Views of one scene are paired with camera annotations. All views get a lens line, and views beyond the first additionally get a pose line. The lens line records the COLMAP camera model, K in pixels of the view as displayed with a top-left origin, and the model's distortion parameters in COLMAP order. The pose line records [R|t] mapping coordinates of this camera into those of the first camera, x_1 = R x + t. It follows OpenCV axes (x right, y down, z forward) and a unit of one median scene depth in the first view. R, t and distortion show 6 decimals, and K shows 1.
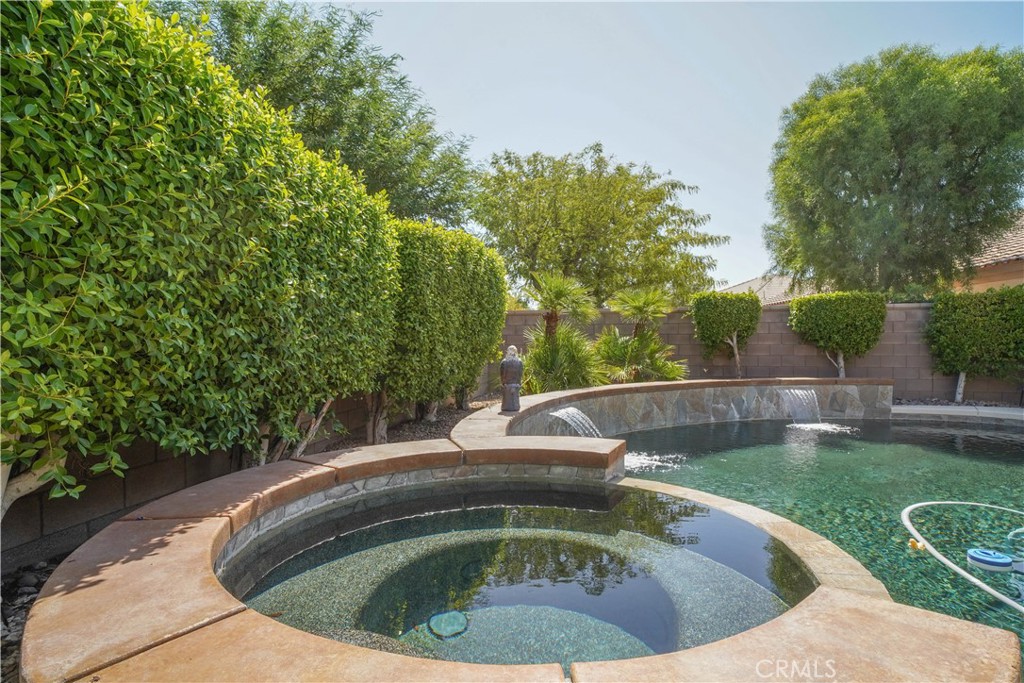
lens RADIAL K [[533.3, 0, 517.3], [0, 533.3, 342.9], [0, 0, 1]] dist [-0.019167, 0.004093]
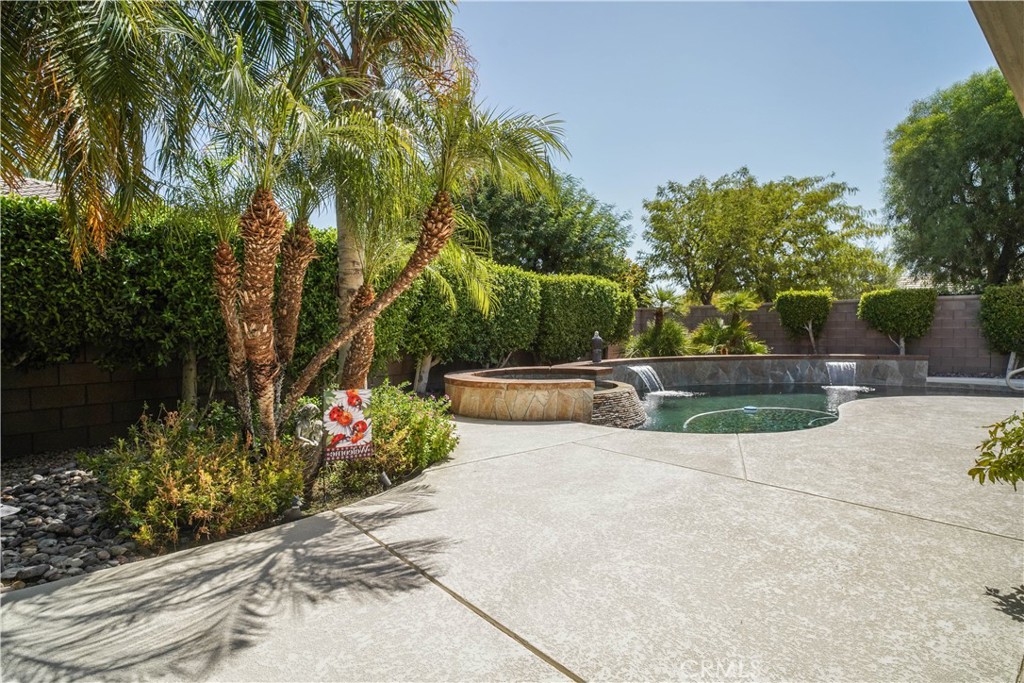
lens RADIAL K [[533.3, 0, 510.7], [0, 533.3, 339.3], [0, 0, 1]] dist [-0.019167, 0.004093]
pose [[0.896956, 0.000630, -0.442120, 0.361270], [0.007148, 0.999848, 0.015926, 0.000161], [0.442063, -0.017445, 0.896814, -0.608725]]
